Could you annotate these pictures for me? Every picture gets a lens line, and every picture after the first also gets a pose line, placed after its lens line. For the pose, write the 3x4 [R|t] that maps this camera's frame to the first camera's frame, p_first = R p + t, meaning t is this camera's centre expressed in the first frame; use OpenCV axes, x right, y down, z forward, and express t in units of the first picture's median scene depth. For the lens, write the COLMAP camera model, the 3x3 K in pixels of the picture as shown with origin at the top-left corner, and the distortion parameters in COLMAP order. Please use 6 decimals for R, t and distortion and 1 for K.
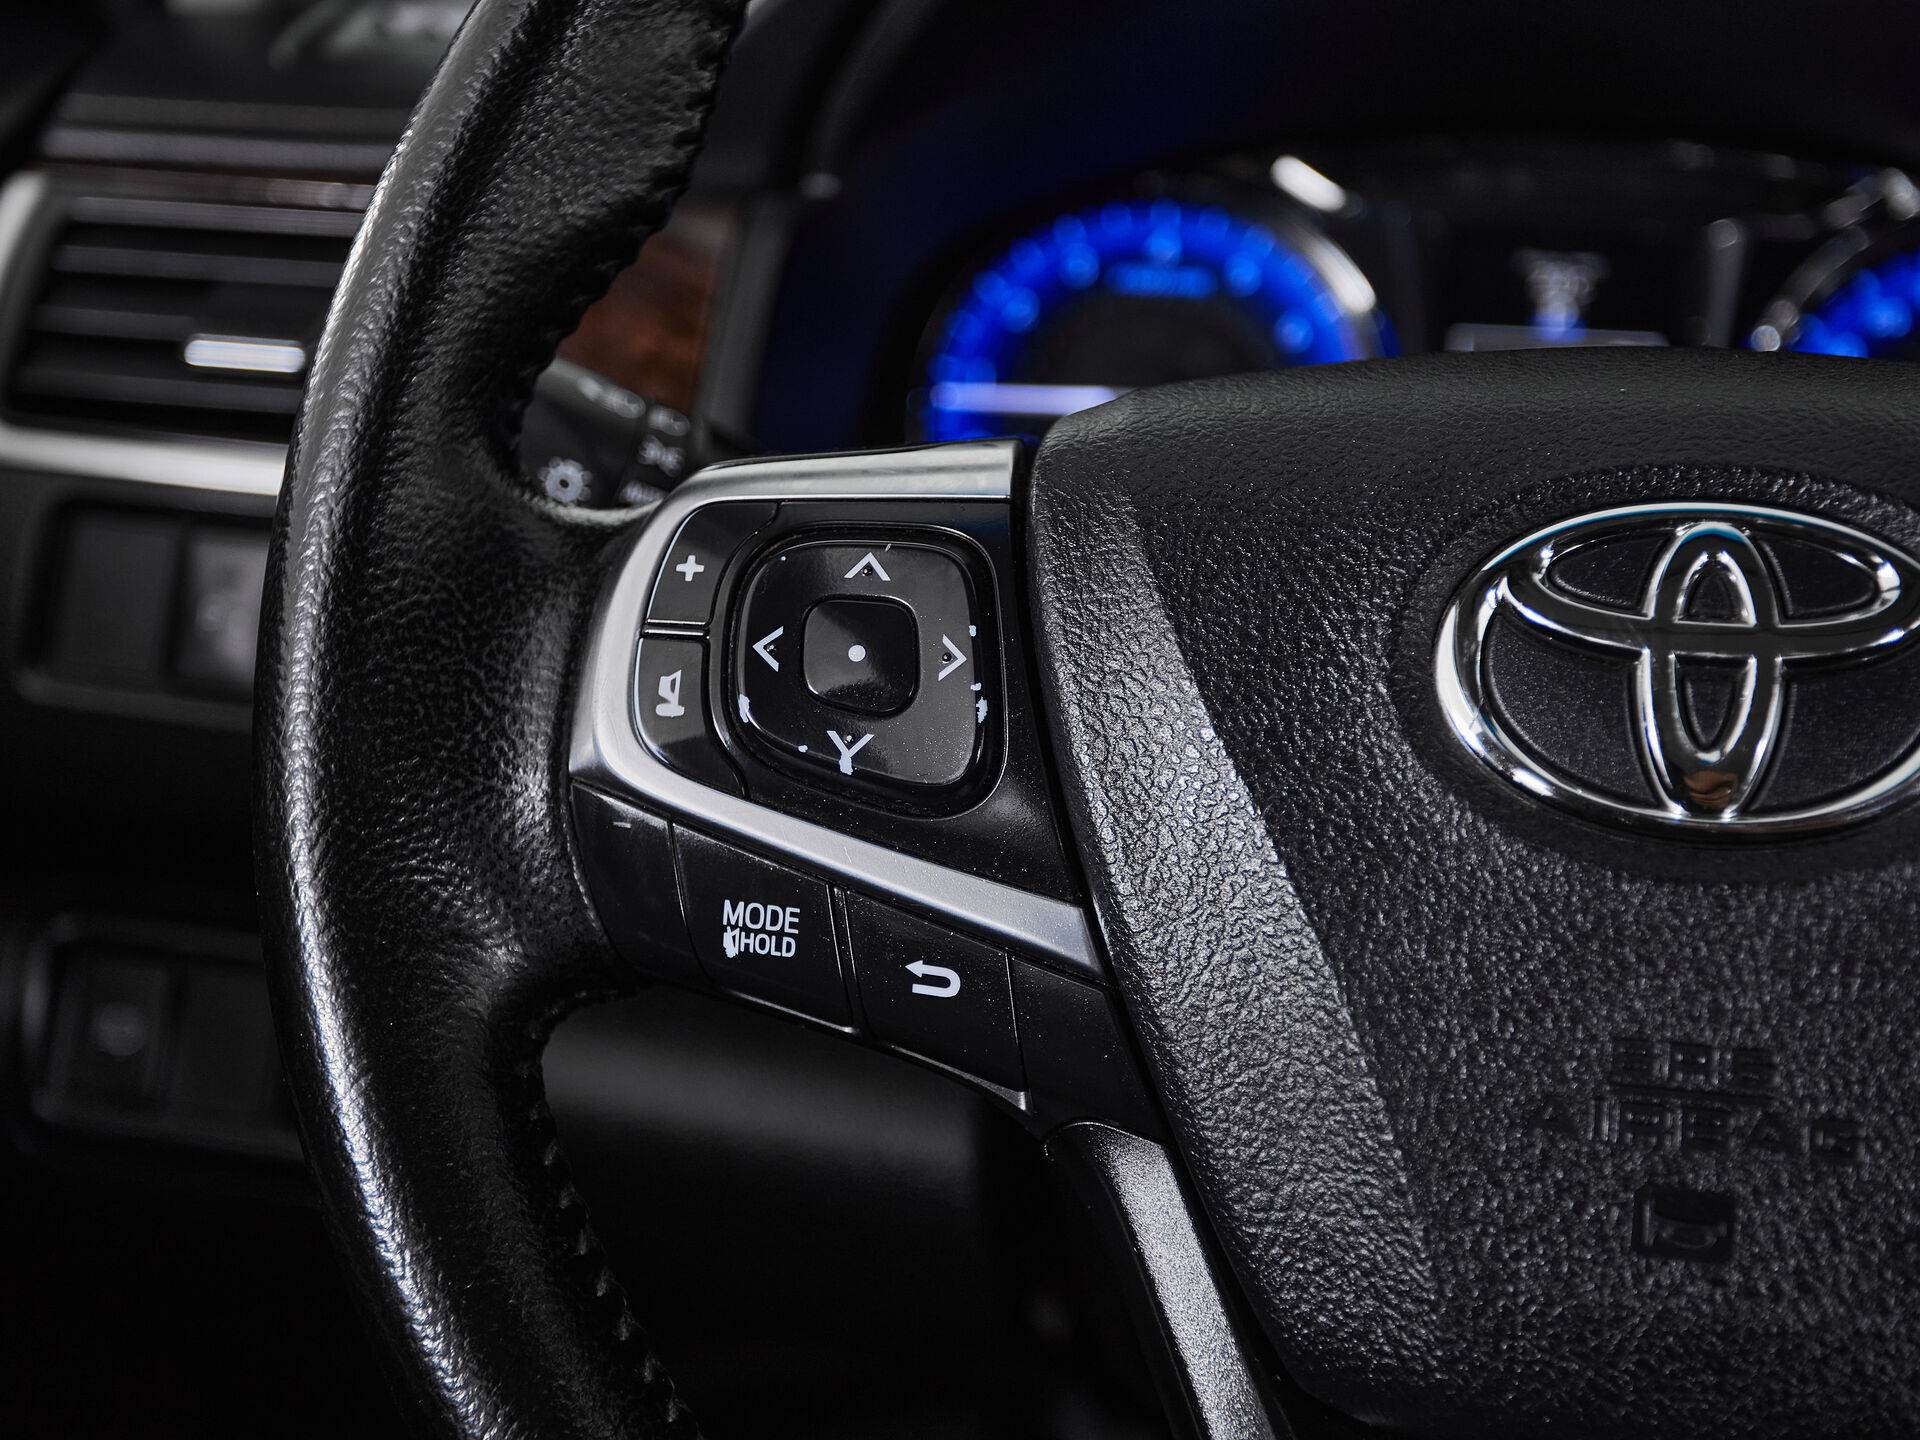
lens RADIAL K [[2420.2, 0, 944.6], [0, 2420.2, 720.6], [0, 0, 1]] dist [0.016880, 0.000000]
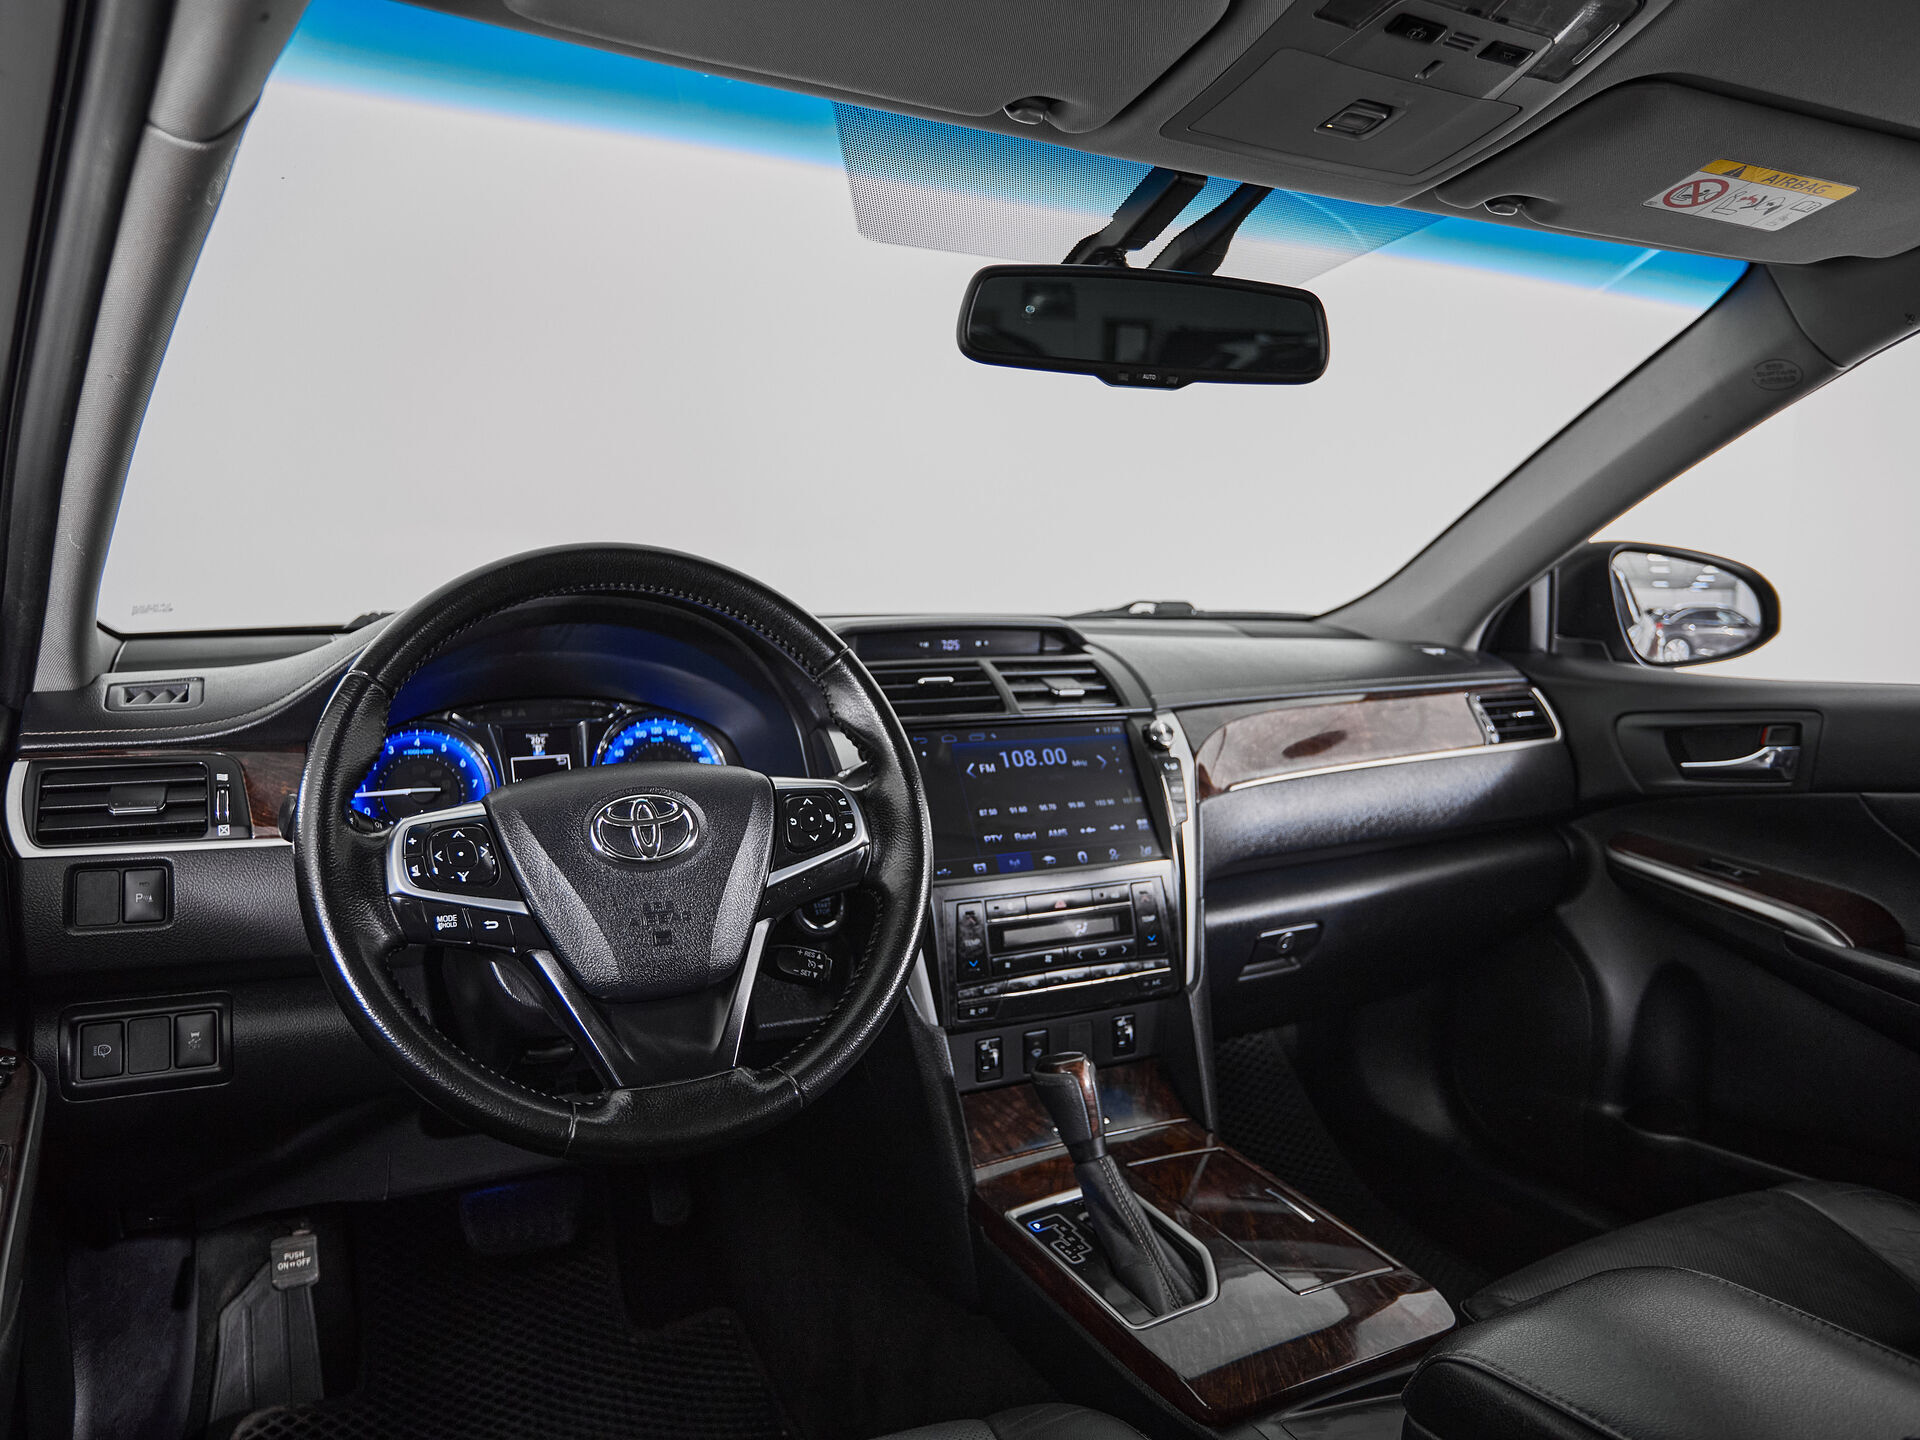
lens RADIAL K [[1345.5, 0, 941.5], [0, 1345.5, 701.8], [0, 0, 1]] dist [-0.054129, 0.039403]
pose [[0.794746, -0.082873, 0.601257, -0.759590], [0.186748, 0.975965, -0.112325, 0.134405], [-0.577498, 0.201553, 0.791121, -1.427465]]
